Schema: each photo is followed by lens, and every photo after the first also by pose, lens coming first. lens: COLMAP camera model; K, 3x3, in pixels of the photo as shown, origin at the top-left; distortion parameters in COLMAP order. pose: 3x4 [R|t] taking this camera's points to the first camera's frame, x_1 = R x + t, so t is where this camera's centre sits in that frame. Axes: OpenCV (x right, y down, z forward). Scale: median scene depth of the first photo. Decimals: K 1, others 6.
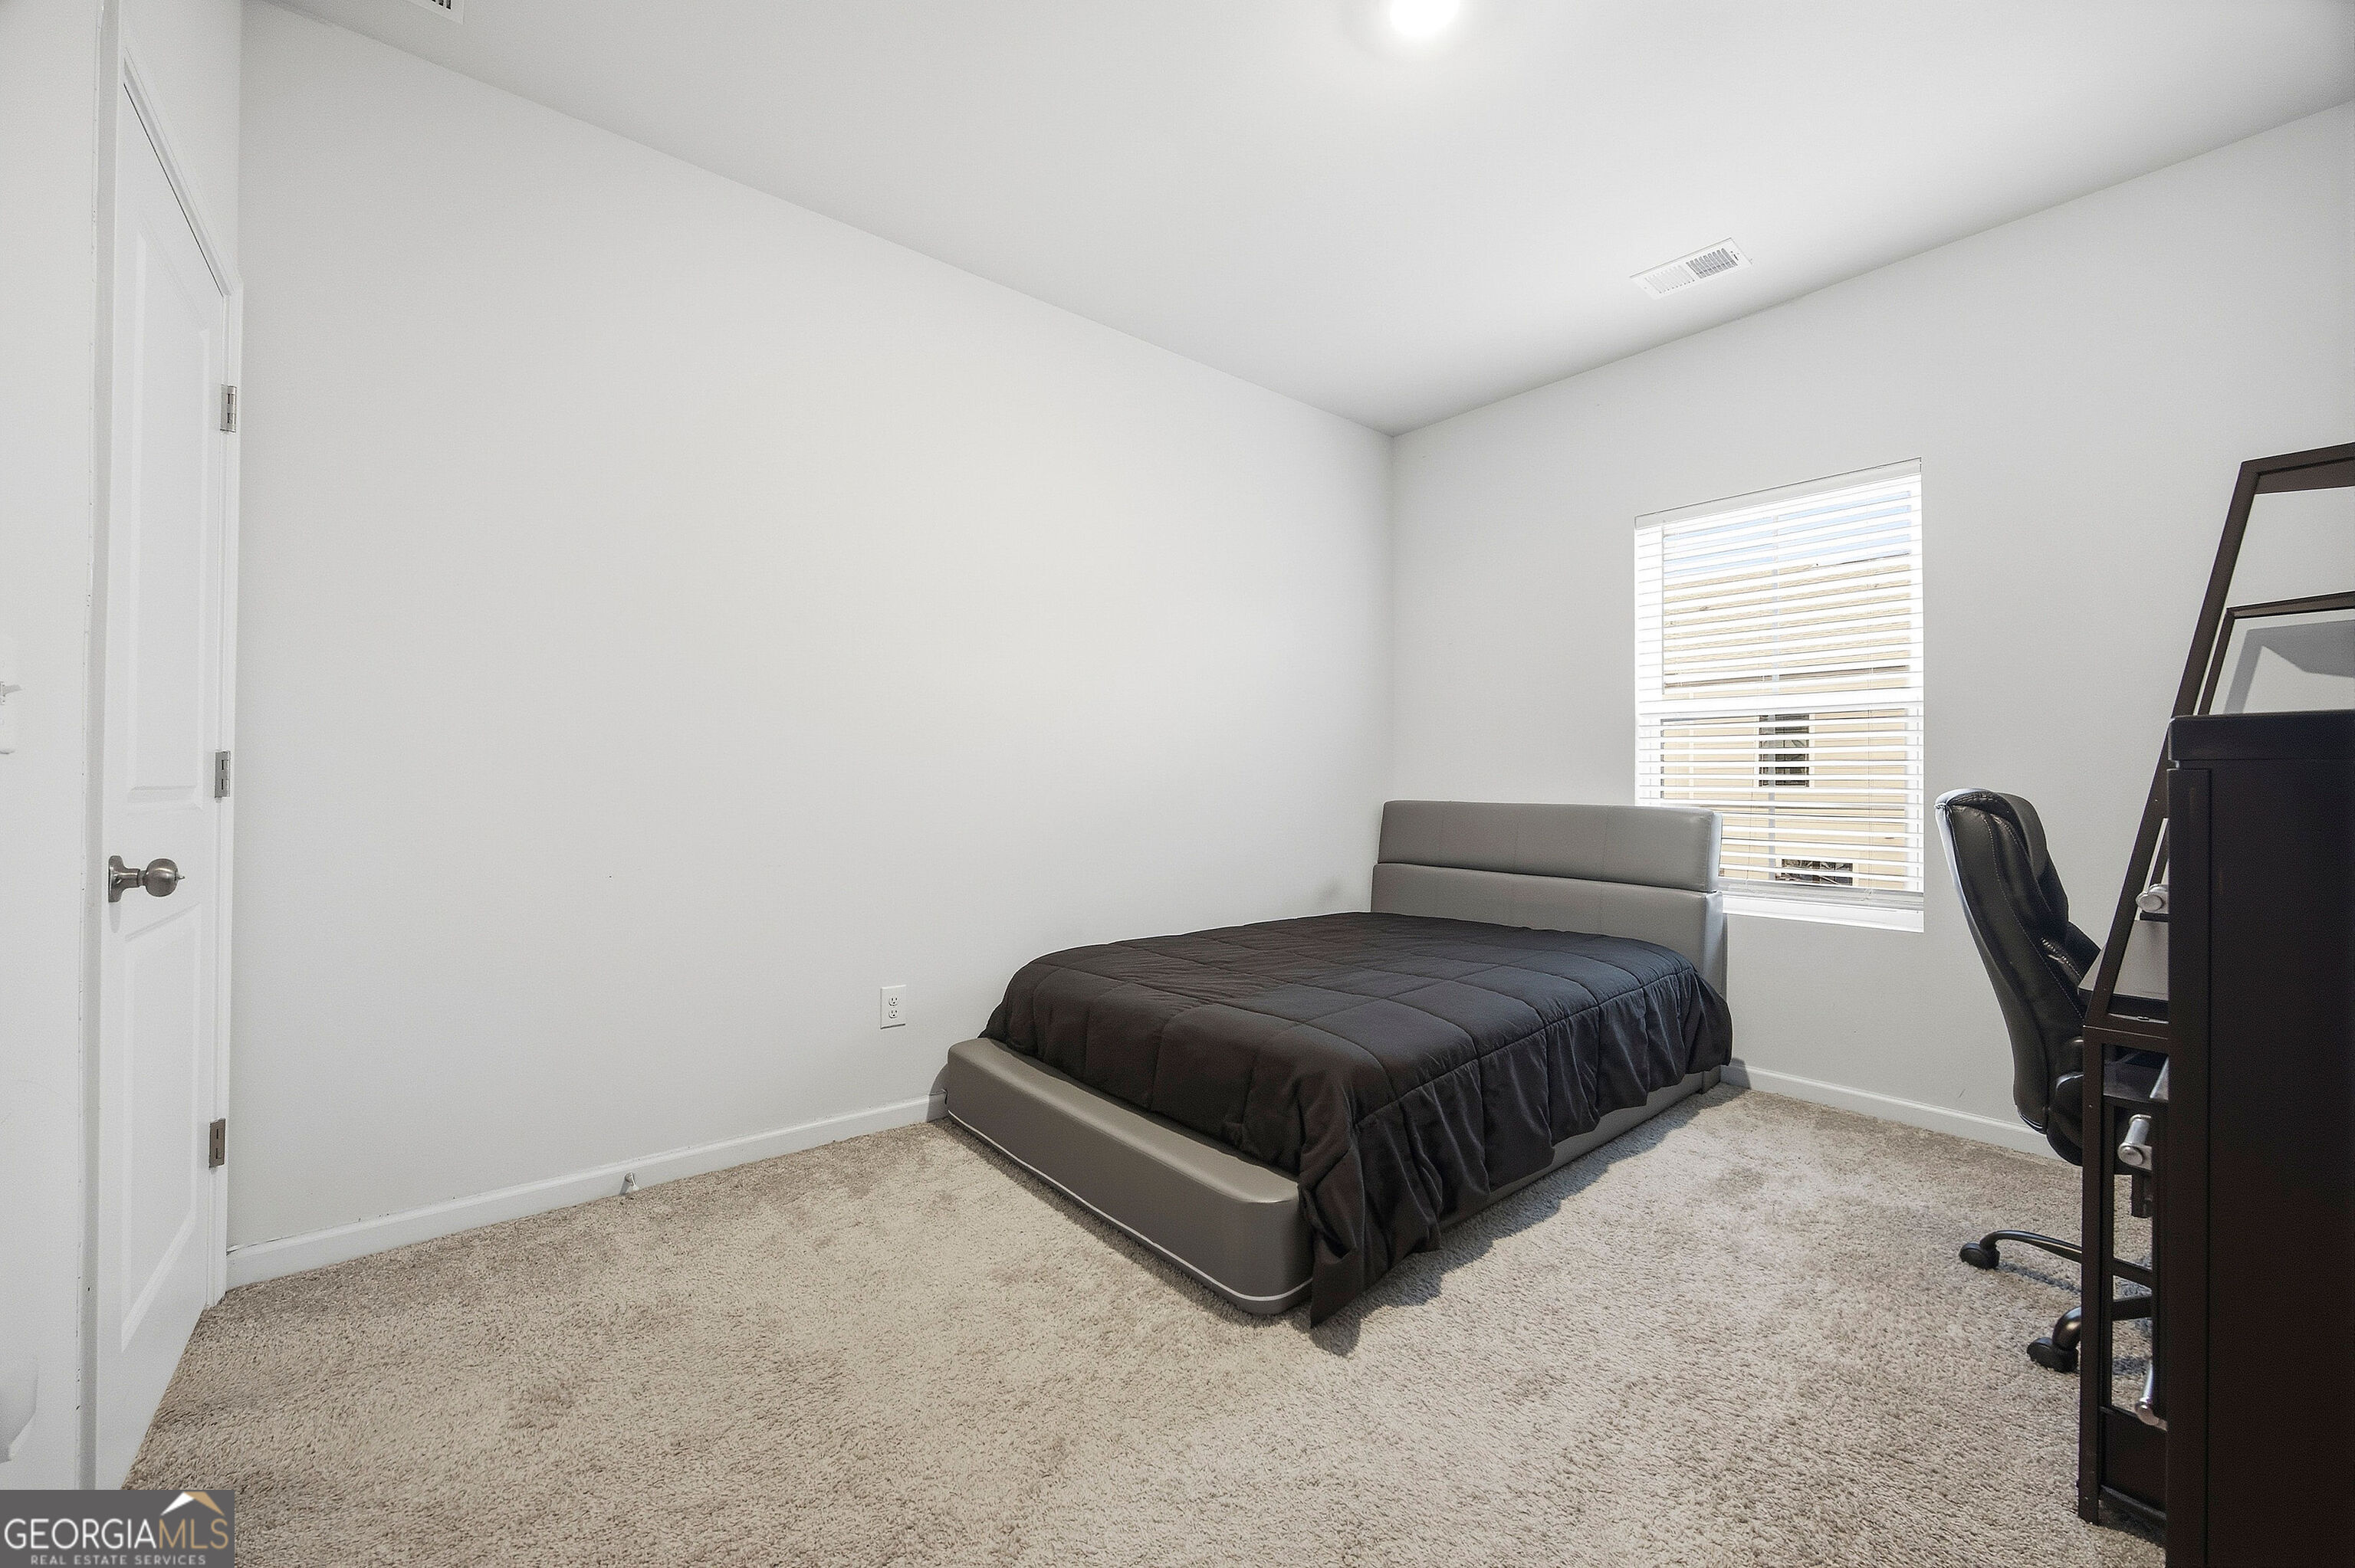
lens RADIAL K [[921.3, 0, 1185.9], [0, 921.3, 766.3], [0, 0, 1]] dist [0.001368, 0.000238]
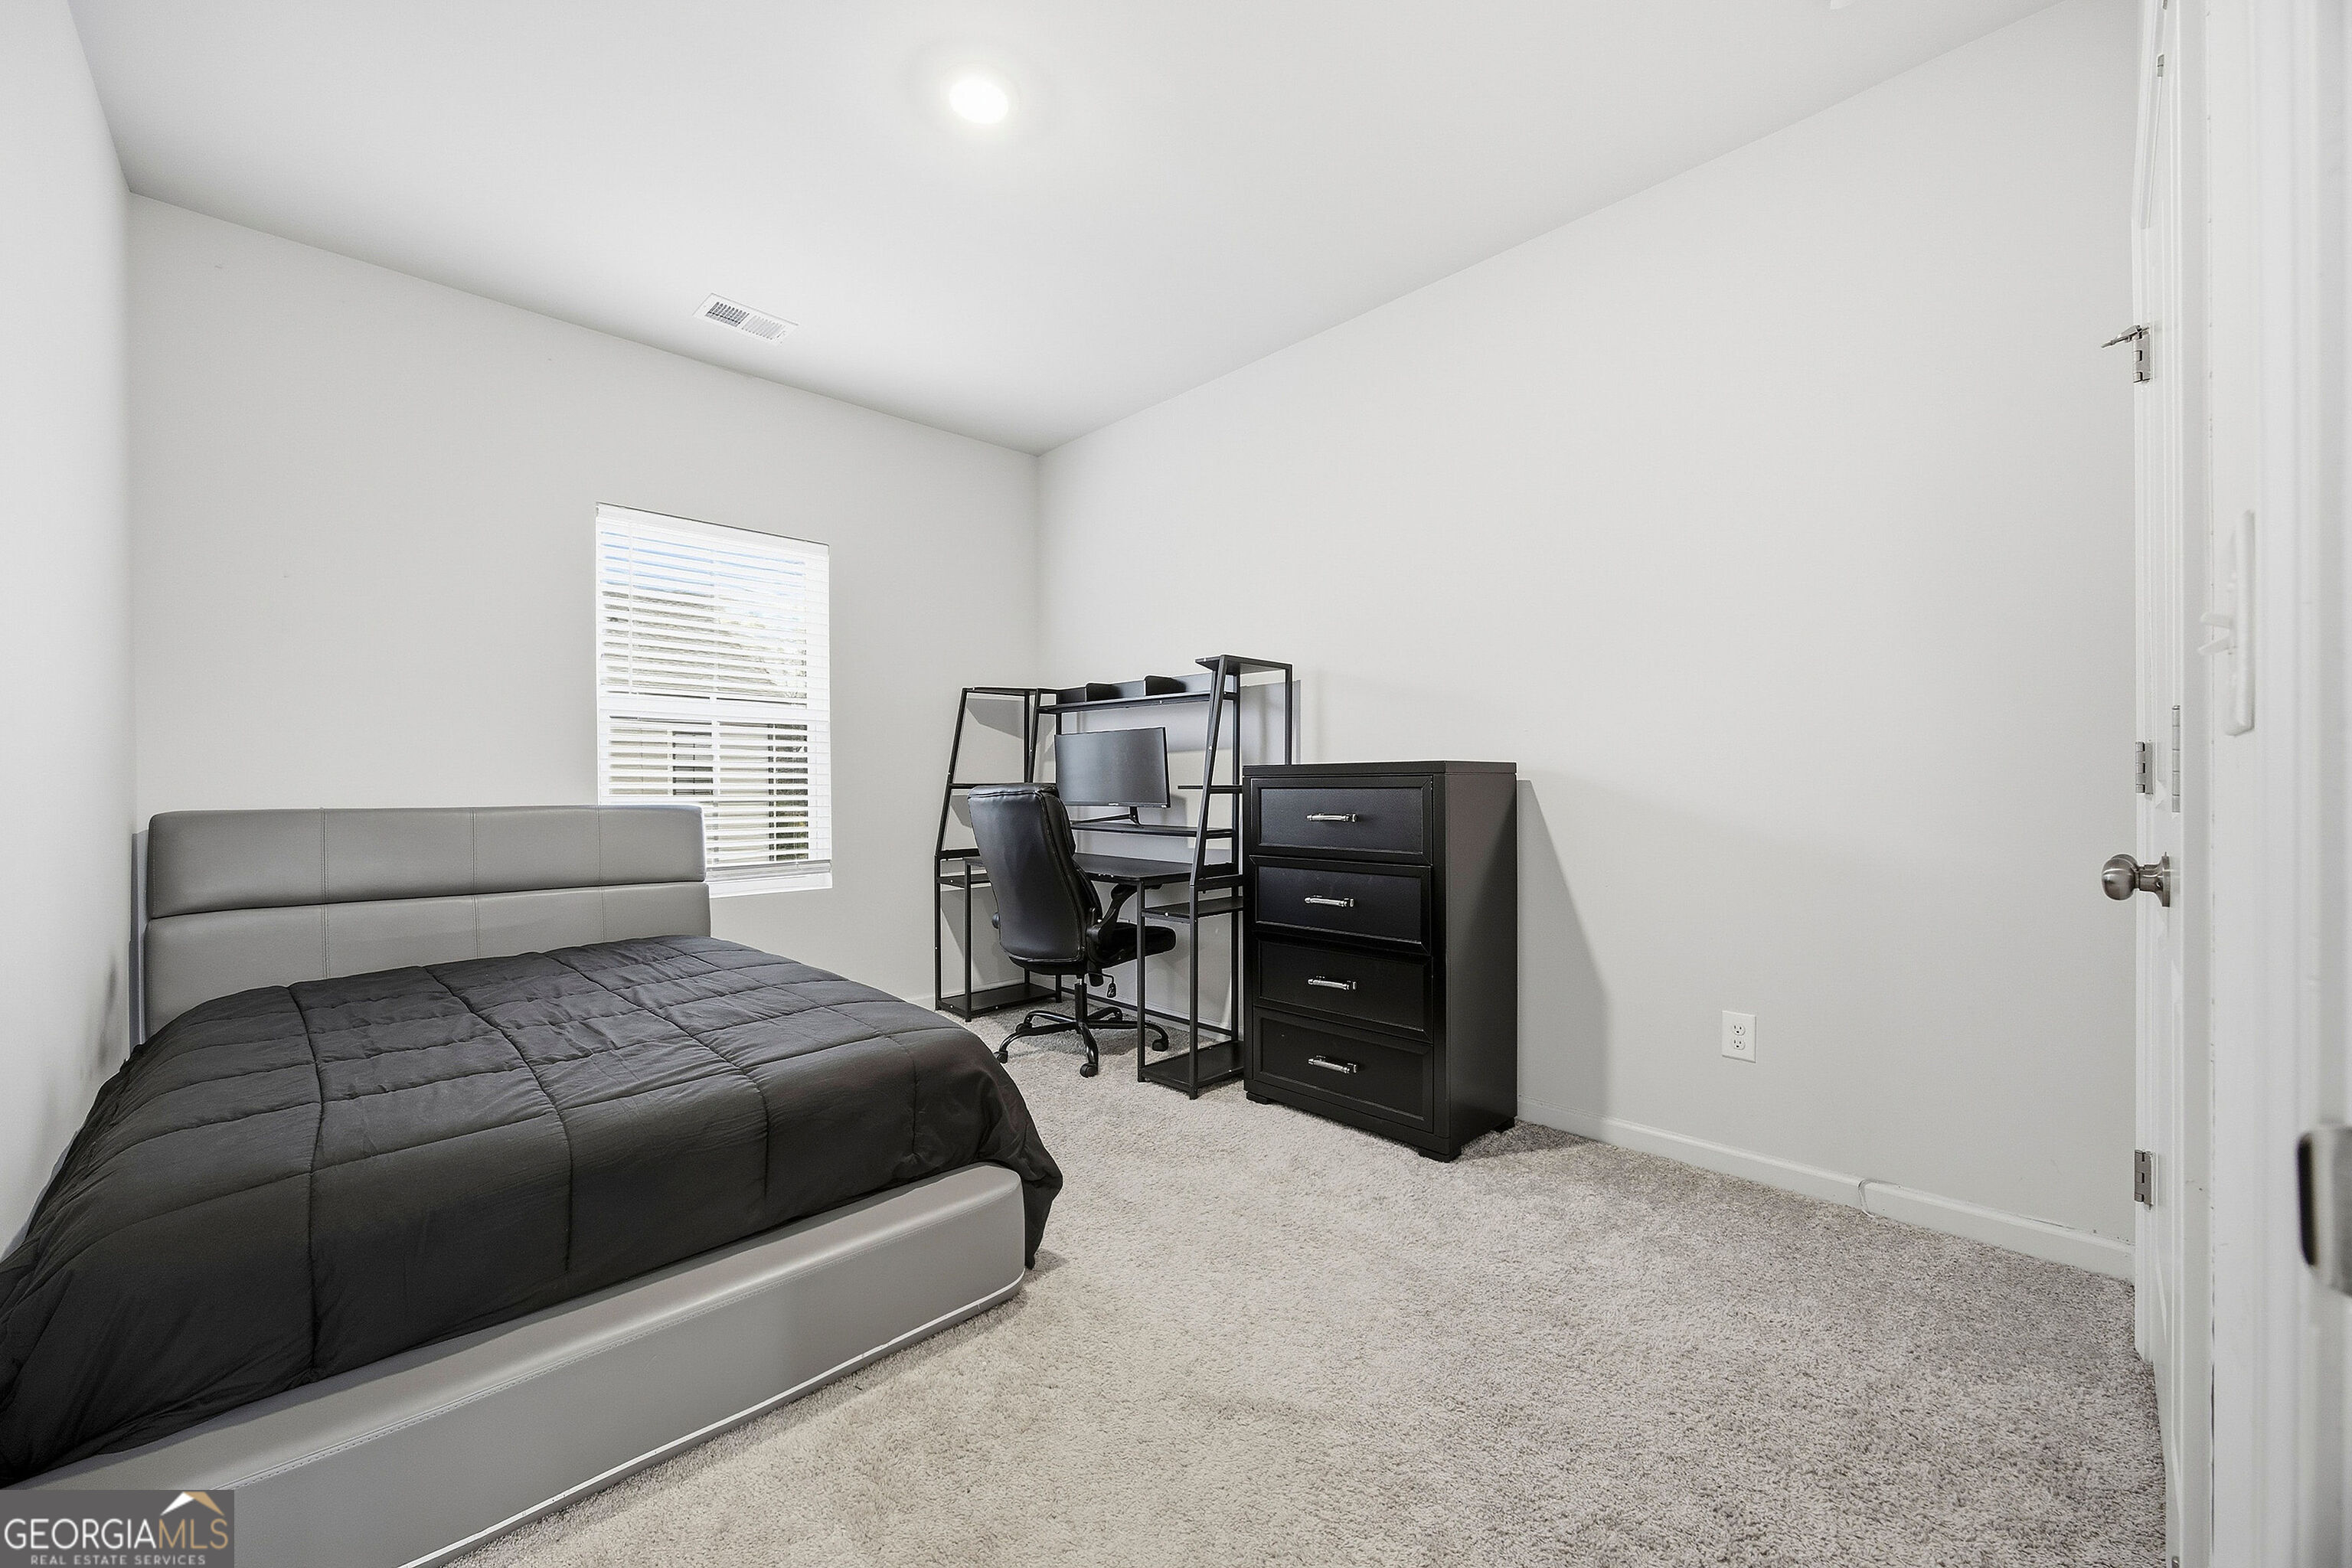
lens RADIAL K [[920.3, 0, 1165.2], [0, 920.3, 779.6], [0, 0, 1]] dist [0.001368, 0.000238]
pose [[-0.074258, 0.003585, 0.997233, -0.570242], [-0.009855, 0.999942, -0.004329, 0.016352], [-0.997190, -0.010149, -0.074218, 0.547139]]
